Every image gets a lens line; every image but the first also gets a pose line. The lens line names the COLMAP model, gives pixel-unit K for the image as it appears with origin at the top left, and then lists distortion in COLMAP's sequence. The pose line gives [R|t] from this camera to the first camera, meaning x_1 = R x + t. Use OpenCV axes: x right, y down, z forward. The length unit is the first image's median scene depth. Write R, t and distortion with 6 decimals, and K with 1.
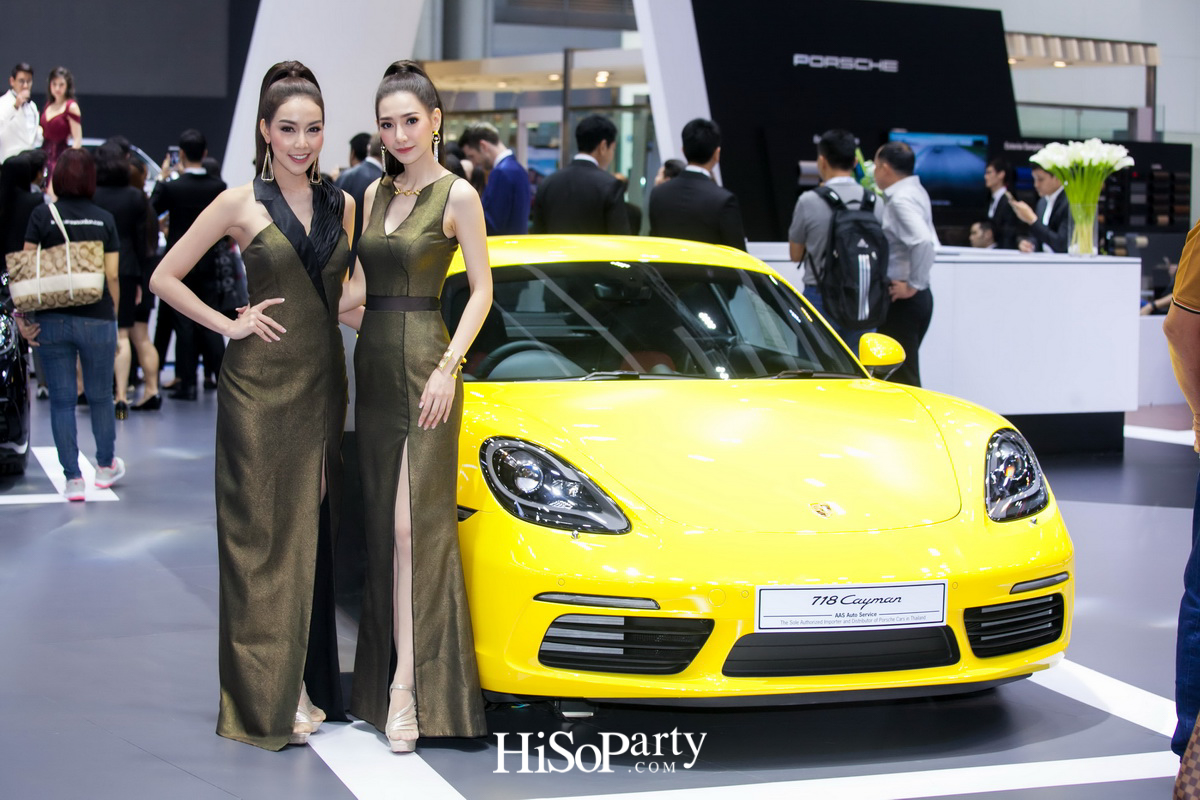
lens RADIAL K [[2489.9, 0, 590.9], [0, 2489.9, 399.5], [0, 0, 1]] dist [-0.298340, 0.000000]
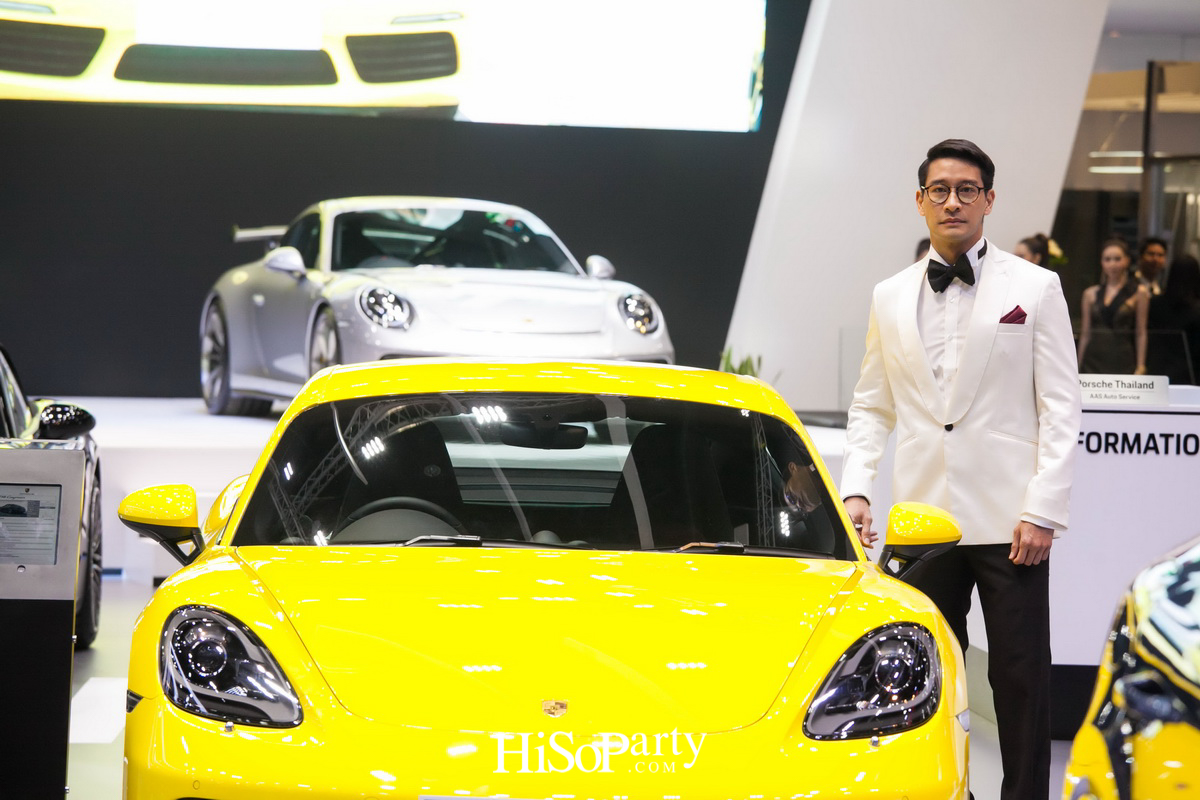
lens RADIAL K [[4952.2, 0, 599.6], [0, 4952.2, 400.1], [0, 0, 1]] dist [-0.098125, 0.000000]
pose [[0.961329, 0.016906, -0.274882, 0.545067], [-0.034051, 0.997752, -0.057718, 0.037627], [0.273288, 0.064846, 0.959744, -0.499720]]
